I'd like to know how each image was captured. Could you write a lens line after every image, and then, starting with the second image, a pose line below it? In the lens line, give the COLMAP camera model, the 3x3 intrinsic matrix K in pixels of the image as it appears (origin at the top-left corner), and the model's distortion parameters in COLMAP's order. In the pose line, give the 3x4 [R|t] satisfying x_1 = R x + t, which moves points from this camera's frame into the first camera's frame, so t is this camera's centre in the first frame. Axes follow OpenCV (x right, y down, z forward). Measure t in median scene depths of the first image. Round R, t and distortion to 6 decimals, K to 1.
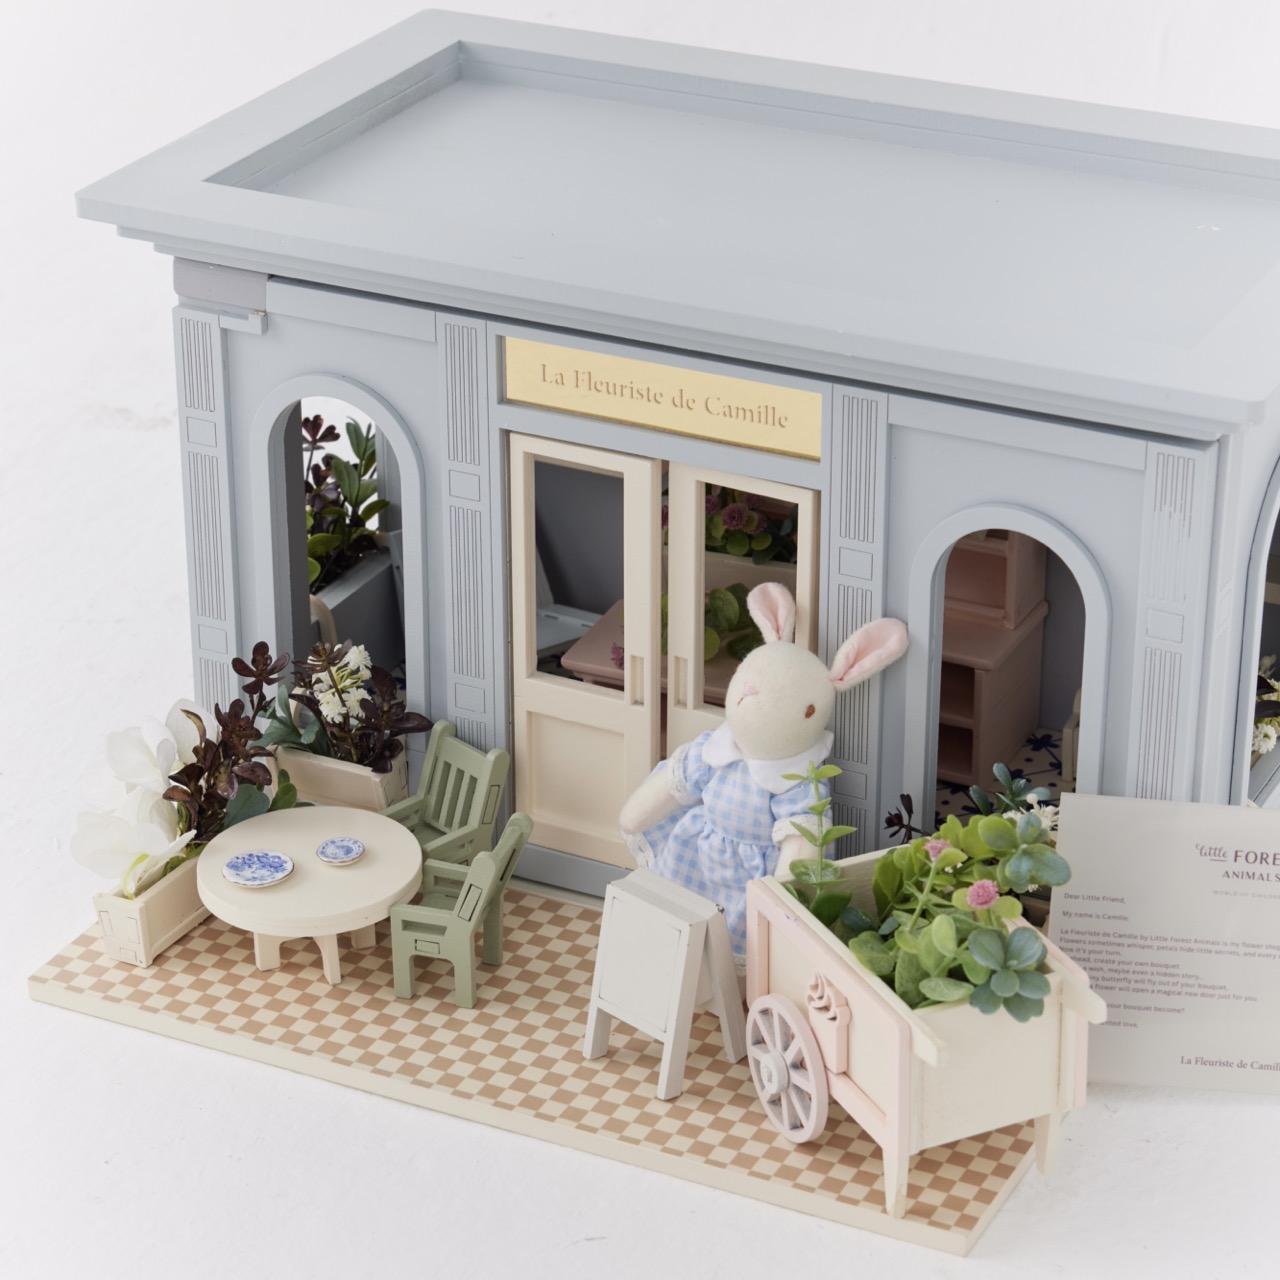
lens RADIAL K [[3628.3, 0, 638.2], [0, 3628.3, 609.7], [0, 0, 1]] dist [0.013501, 0.253075]
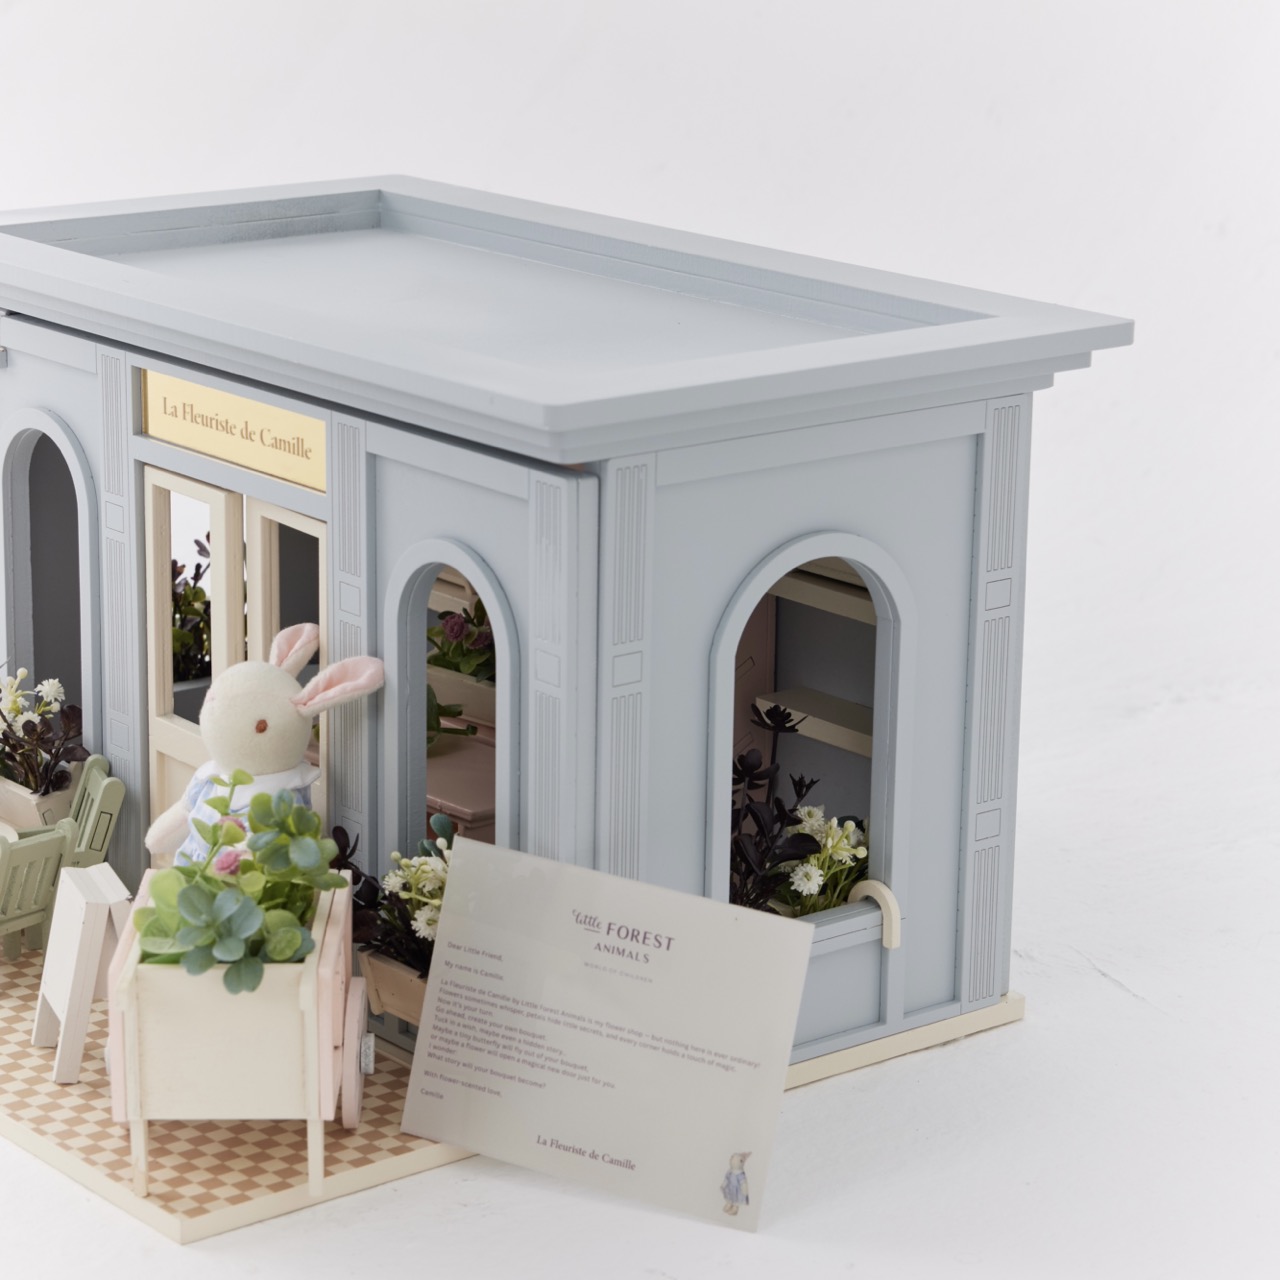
lens RADIAL K [[3628.3, 0, 638.2], [0, 3628.3, 609.7], [0, 0, 1]] dist [0.013501, 0.253075]
pose [[0.911627, 0.119051, -0.393399, 0.535696], [-0.193381, 0.968812, -0.154941, 0.132441], [0.362684, 0.217324, 0.906218, 0.112509]]
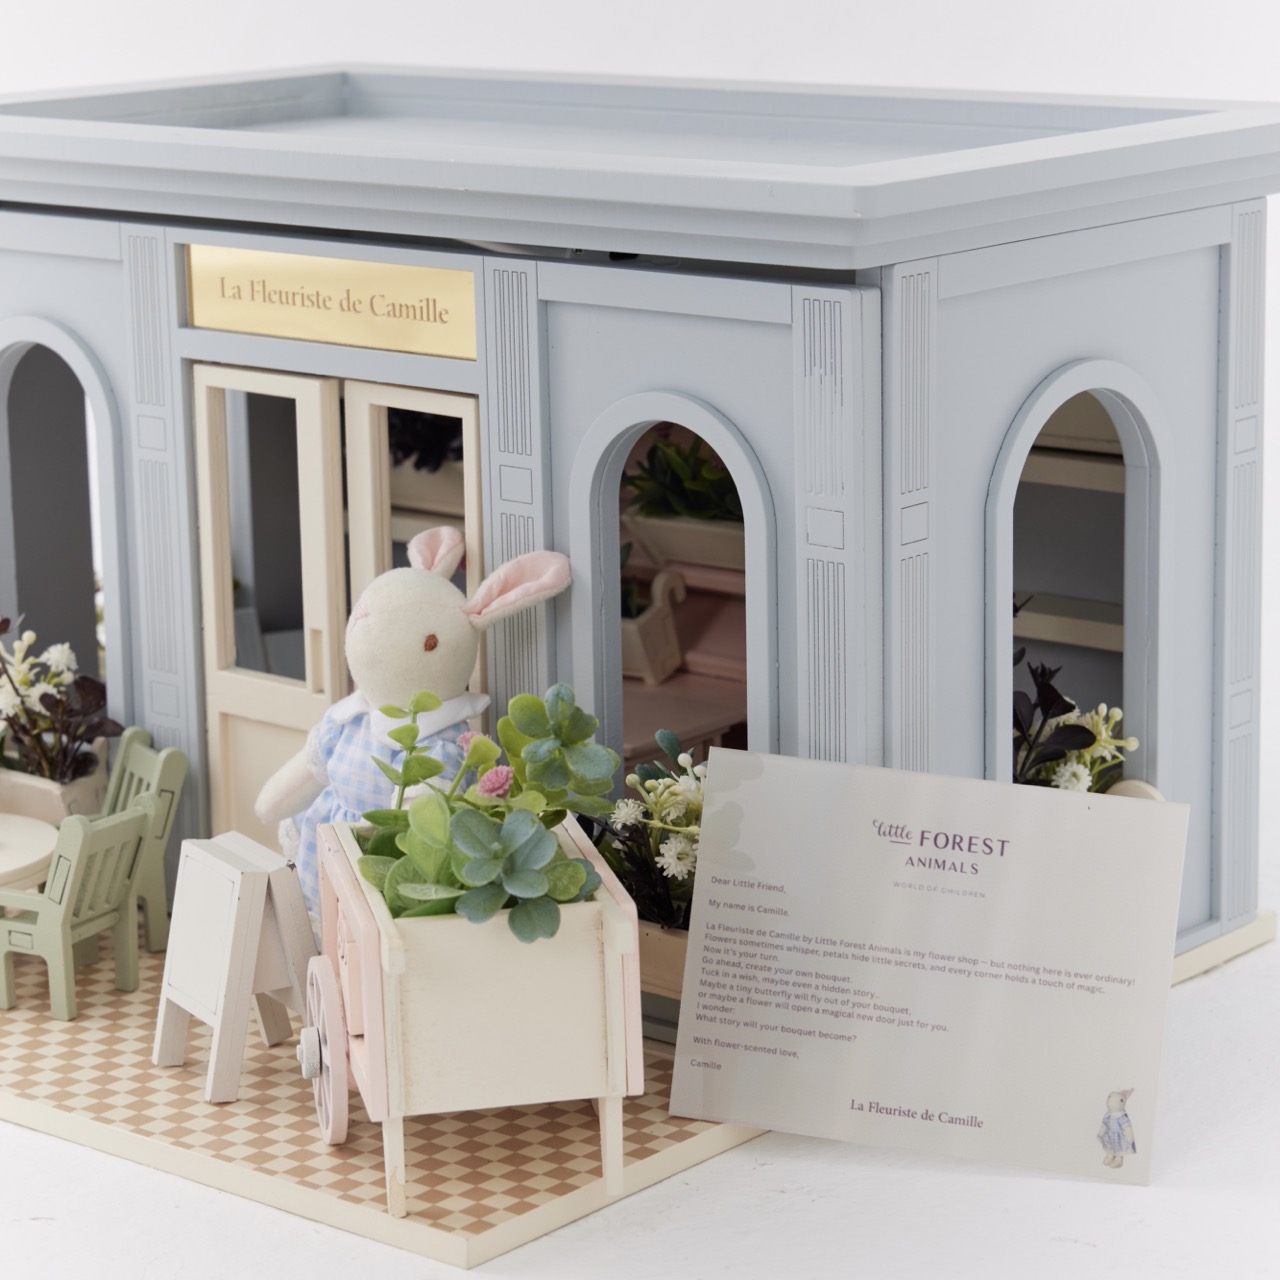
lens RADIAL K [[3628.3, 0, 638.2], [0, 3628.3, 609.7], [0, 0, 1]] dist [0.013501, 0.253075]
pose [[0.970500, 0.035985, -0.238399, 0.289004], [-0.088713, 0.972728, -0.214314, 0.192922], [0.224185, 0.229140, 0.947225, 0.224207]]
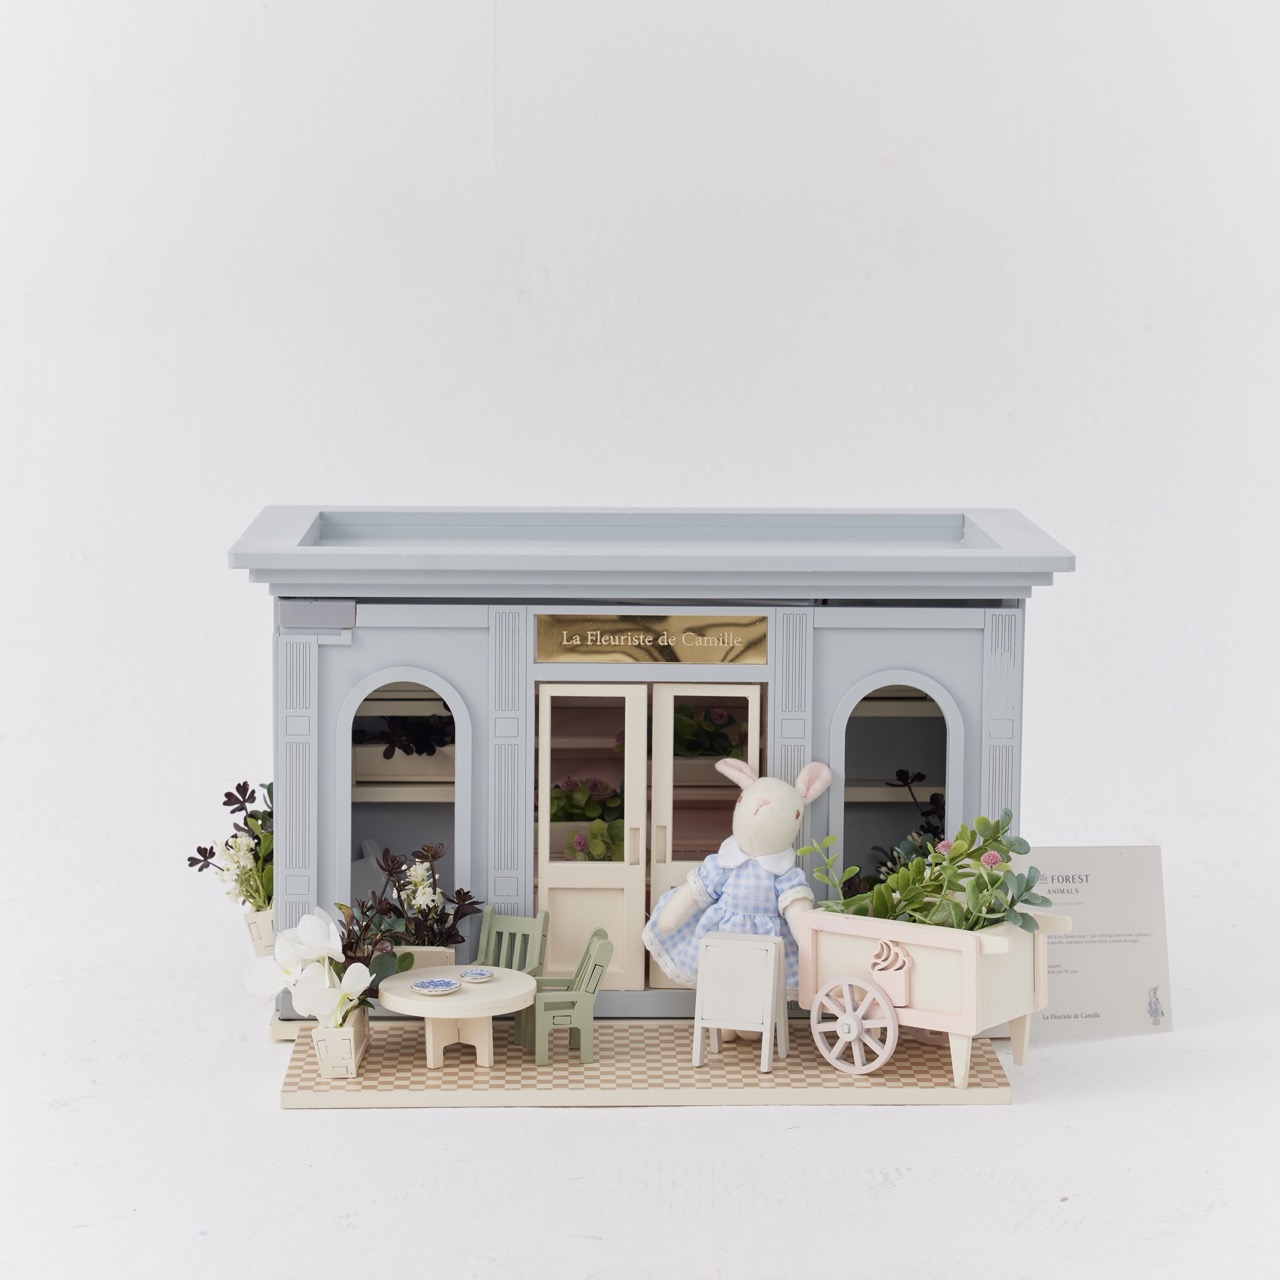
lens RADIAL K [[3579.7, 0, 640.0], [0, 3579.7, 640.0], [0, 0, 1]] dist [0.078113, 0.123493]
pose [[0.884777, -0.053484, 0.462935, -0.707479], [0.195033, 0.944708, -0.263609, 0.343817], [-0.423239, 0.323523, 0.846287, -0.278955]]
